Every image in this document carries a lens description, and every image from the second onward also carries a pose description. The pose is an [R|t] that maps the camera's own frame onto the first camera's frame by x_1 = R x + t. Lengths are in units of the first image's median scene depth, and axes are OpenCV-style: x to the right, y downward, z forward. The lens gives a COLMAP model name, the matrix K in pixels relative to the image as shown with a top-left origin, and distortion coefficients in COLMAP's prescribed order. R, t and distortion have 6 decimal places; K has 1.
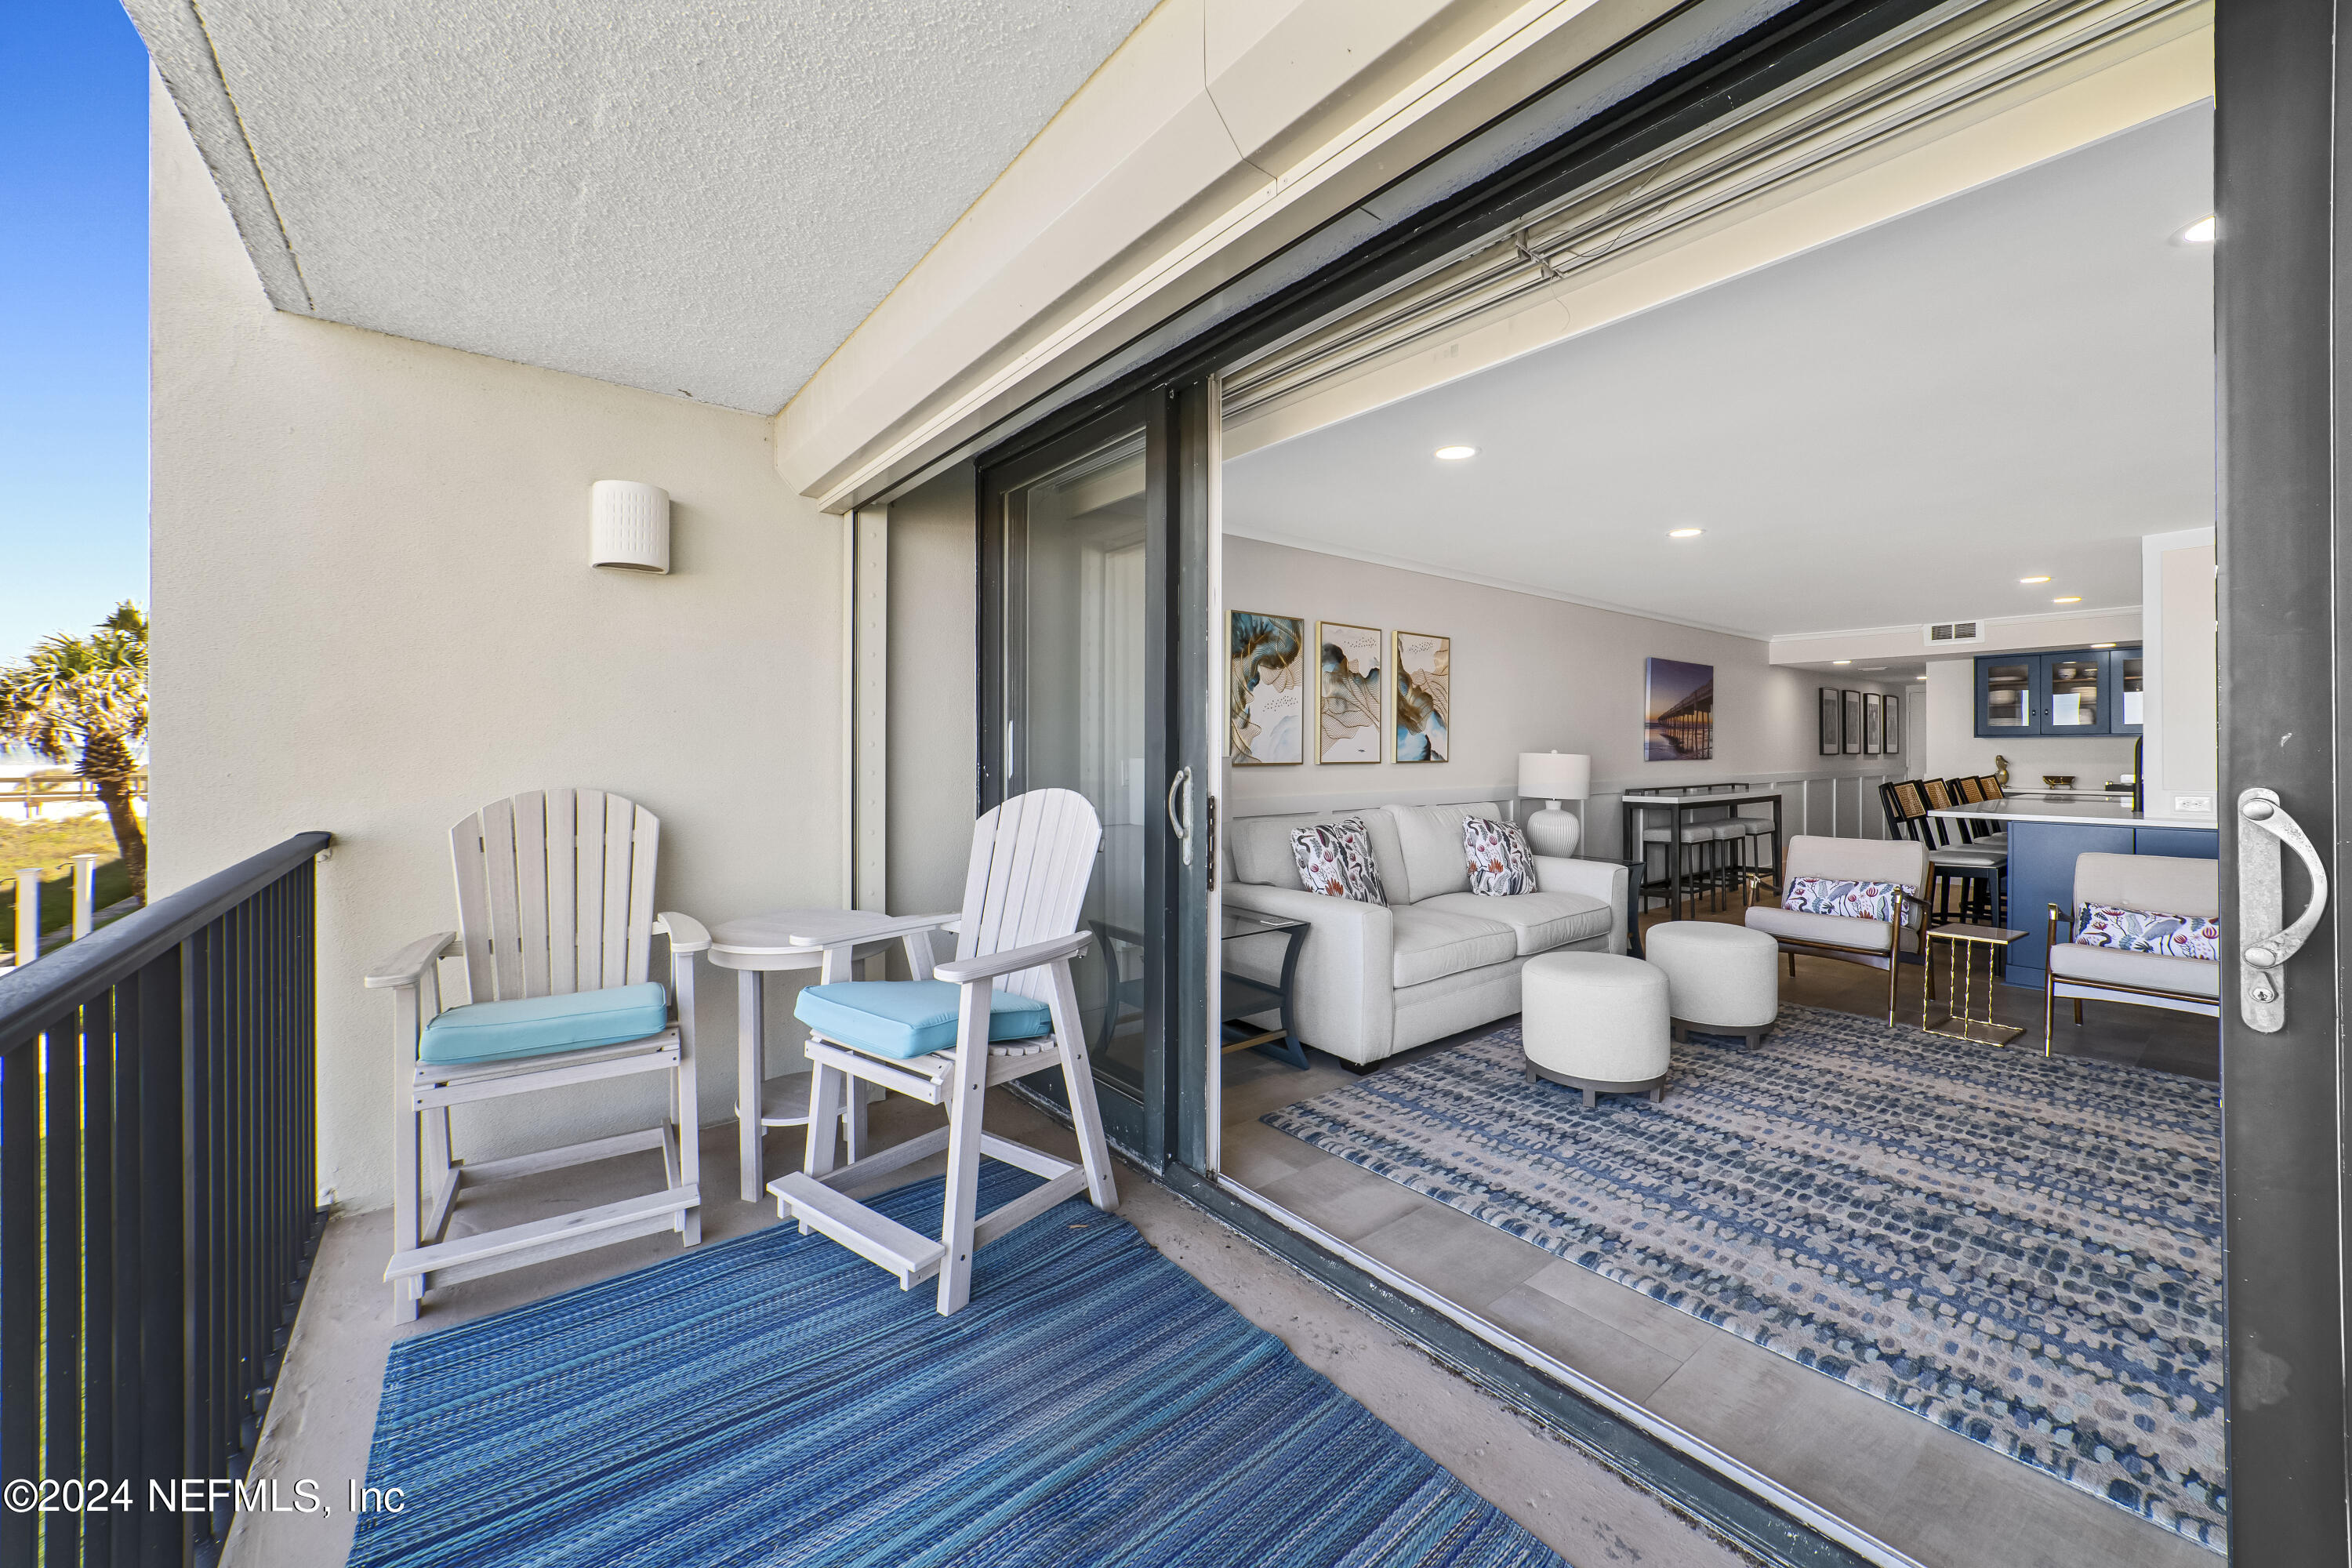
lens RADIAL K [[911.8, 0, 1203.5], [0, 911.8, 745.9], [0, 0, 1]] dist [0.000100, 0.005395]
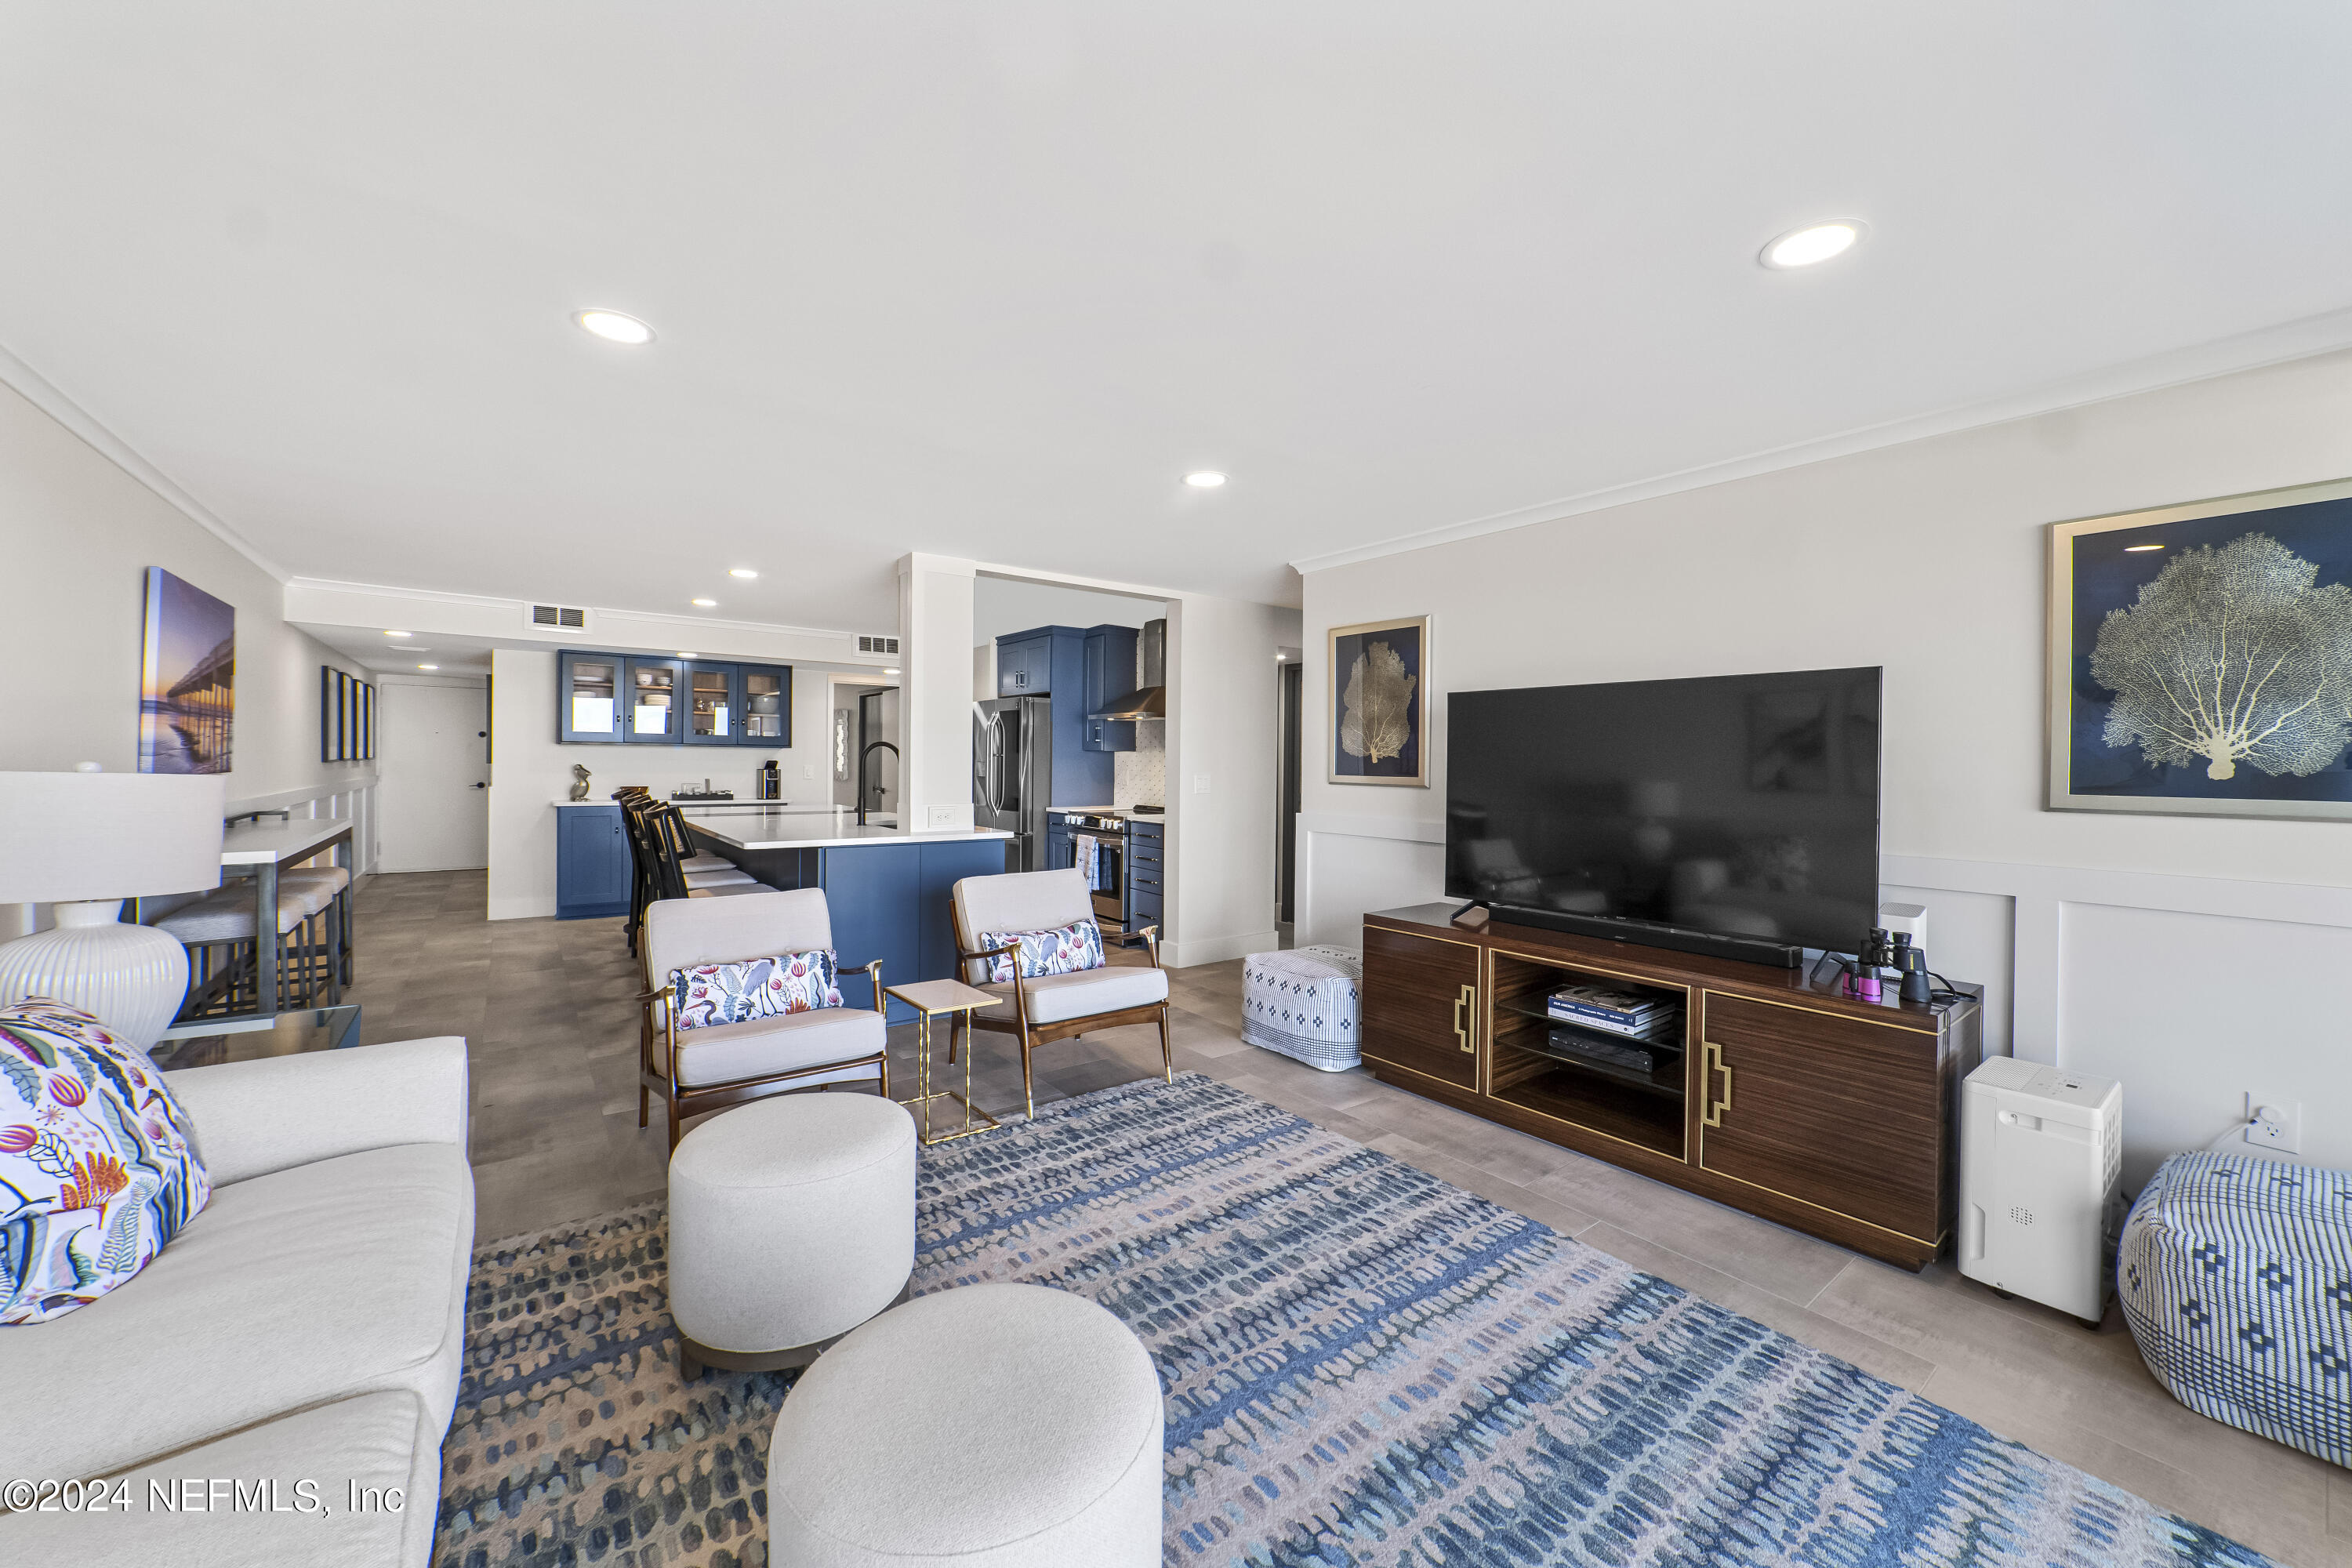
lens RADIAL K [[890.9, 0, 1180.7], [0, 890.9, 774.0], [0, 0, 1]] dist [-0.025815, 0.011669]
pose [[0.037378, -0.011134, 0.999239, 0.064768], [-0.018688, 0.999755, 0.011839, -0.003258], [-0.999126, -0.019116, 0.037161, 0.669043]]
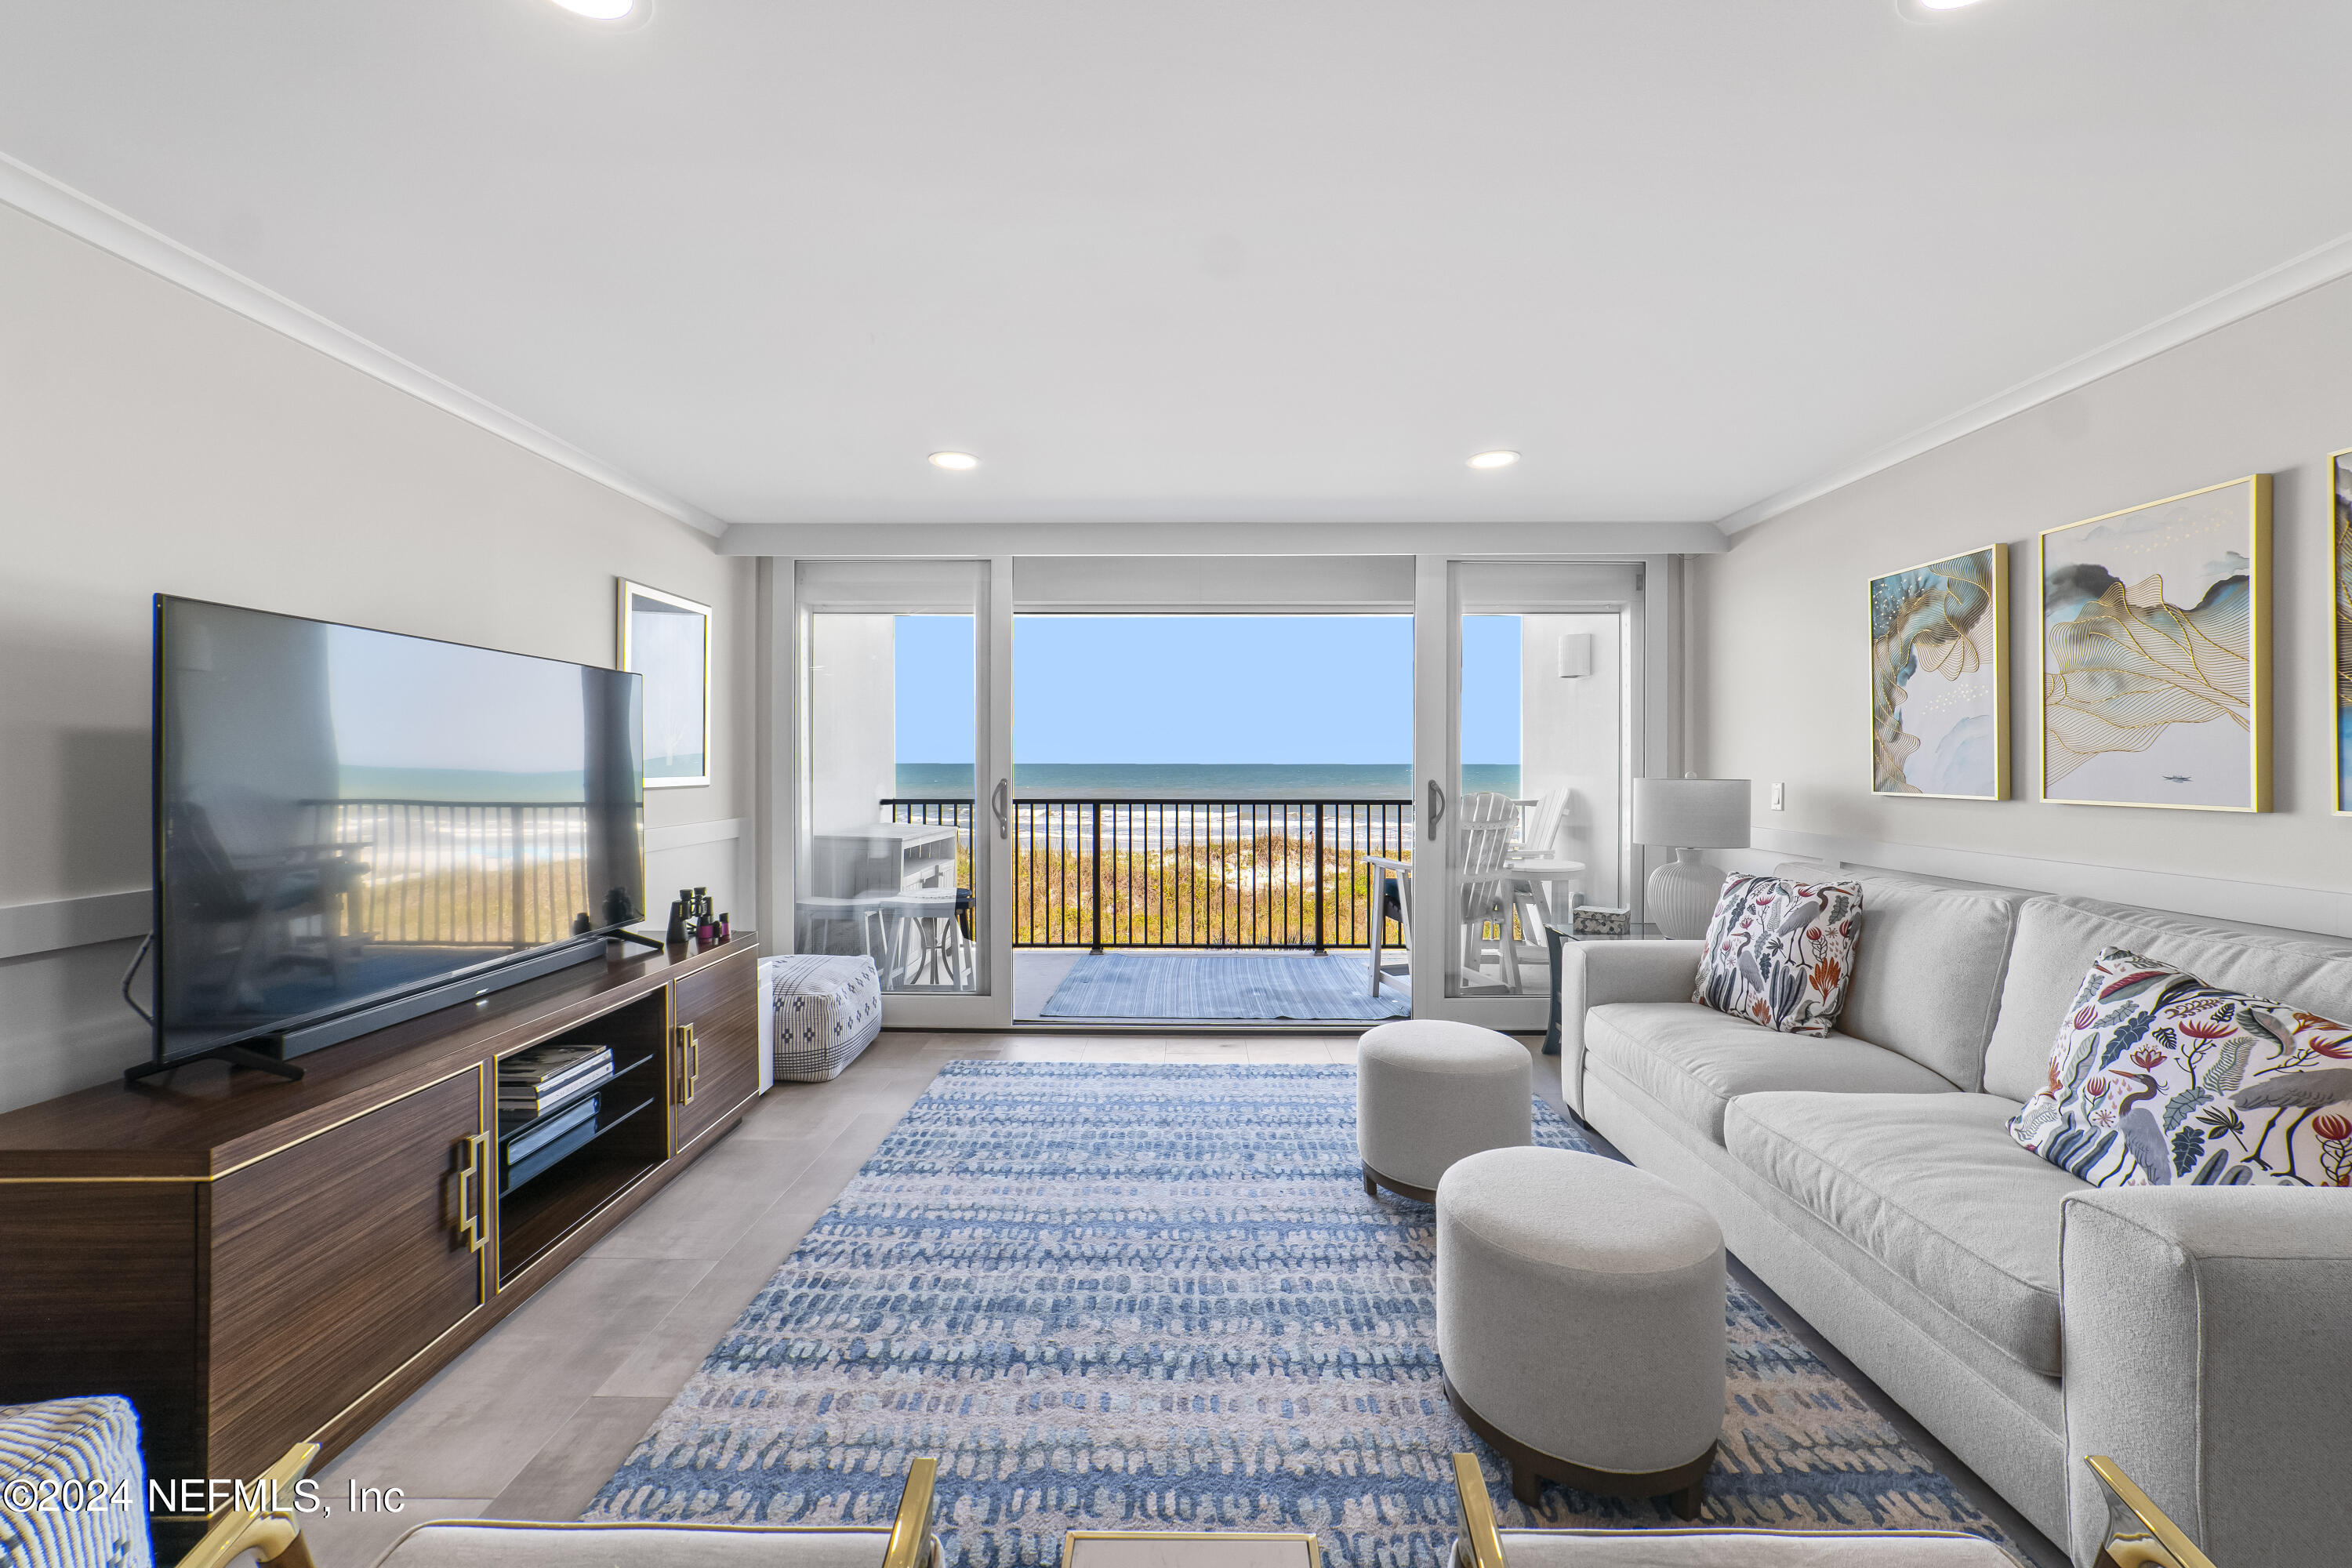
lens RADIAL K [[890.9, 0, 1180.7], [0, 890.9, 774.0], [0, 0, 1]] dist [-0.025815, 0.011669]
pose [[-0.646425, 0.009318, -0.762921, 0.859618], [0.004584, 0.999955, 0.008330, -0.002592], [0.762964, 0.001888, -0.646439, 0.975183]]
